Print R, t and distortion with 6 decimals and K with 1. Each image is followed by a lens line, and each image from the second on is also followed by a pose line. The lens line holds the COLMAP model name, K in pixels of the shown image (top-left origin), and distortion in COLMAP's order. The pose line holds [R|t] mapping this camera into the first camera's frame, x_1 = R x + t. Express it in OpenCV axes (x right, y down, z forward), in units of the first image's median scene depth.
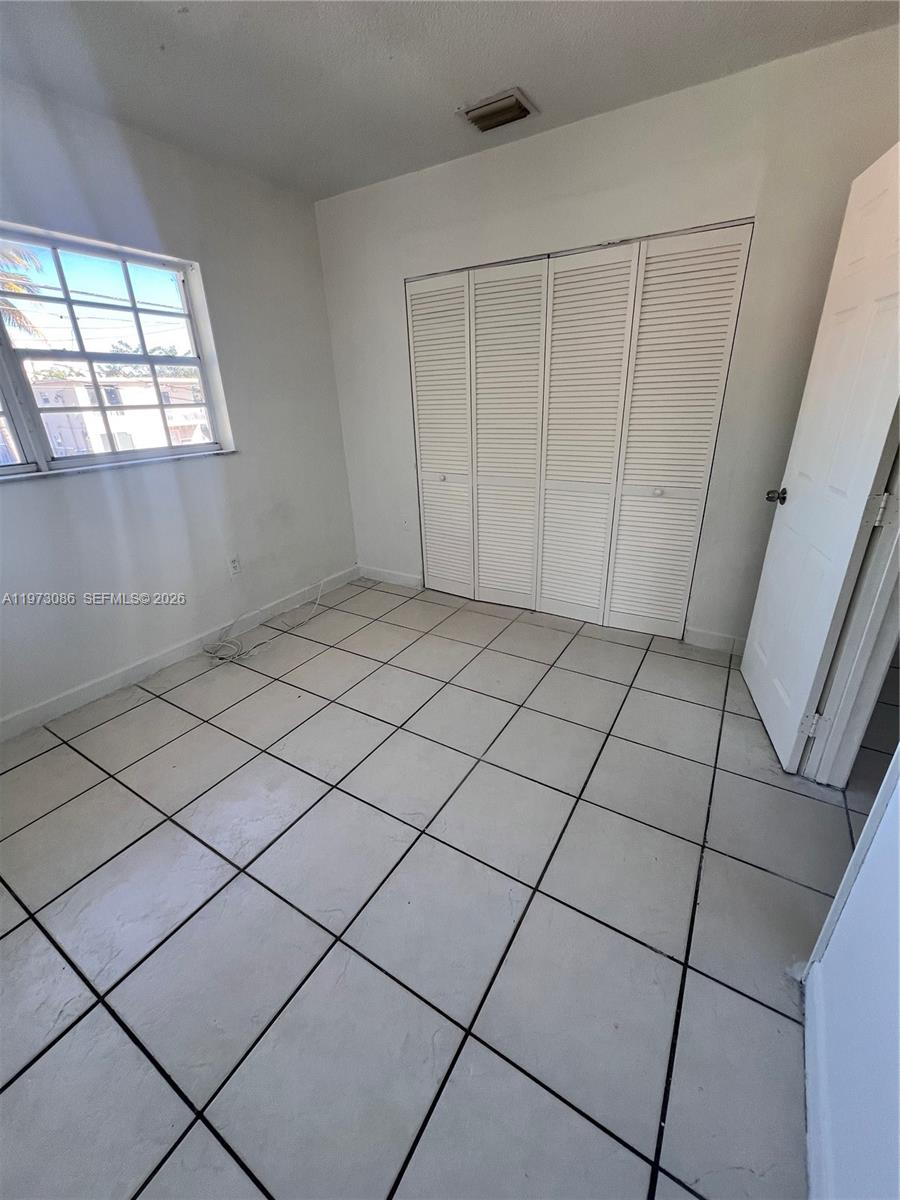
lens RADIAL K [[478.5, 0, 451.9], [0, 478.5, 596.3], [0, 0, 1]] dist [-0.001902, -0.000108]
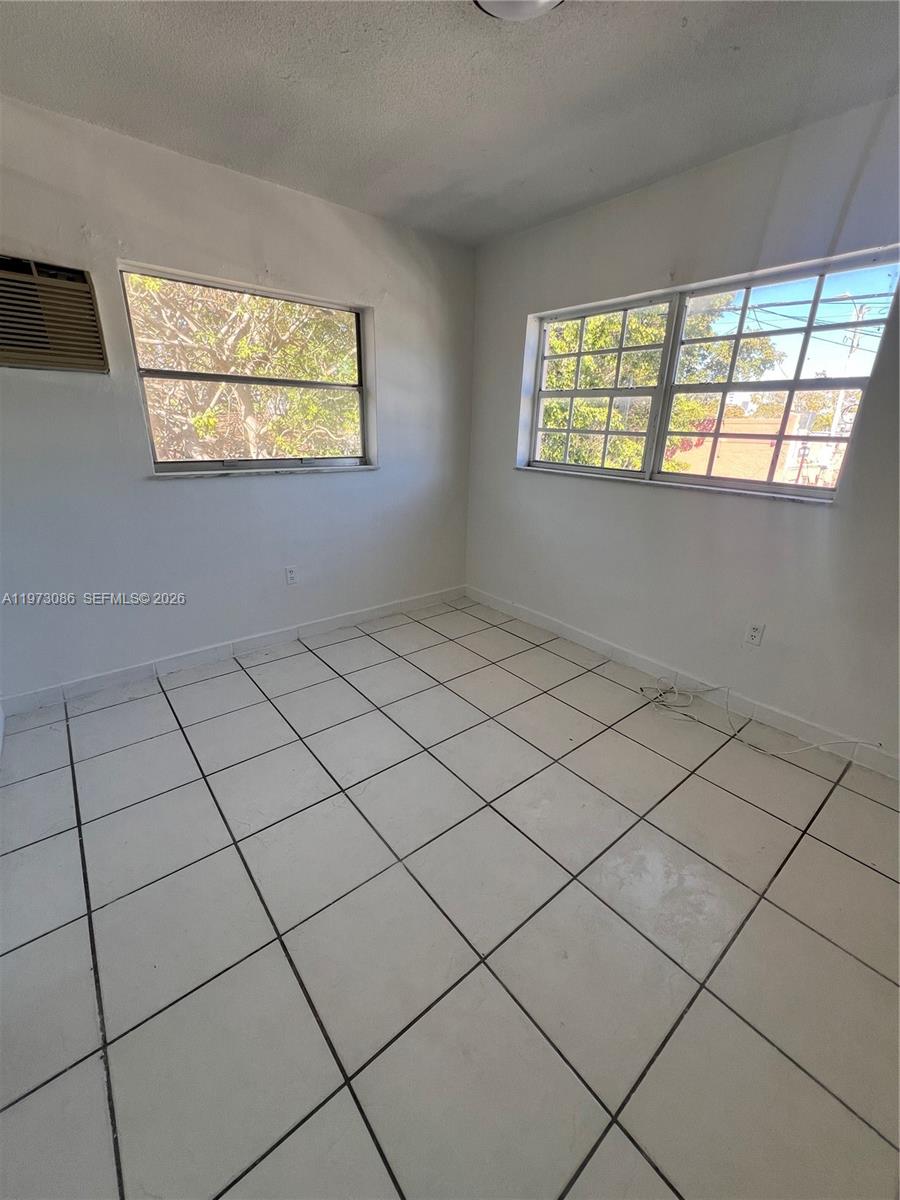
lens RADIAL K [[478.5, 0, 451.9], [0, 478.5, 596.3], [0, 0, 1]] dist [-0.001902, -0.000108]
pose [[-0.329246, 0.338372, -0.881534, 0.495856], [-0.379279, 0.807570, 0.451639, -0.356194], [0.864722, 0.483047, -0.137552, 0.800620]]
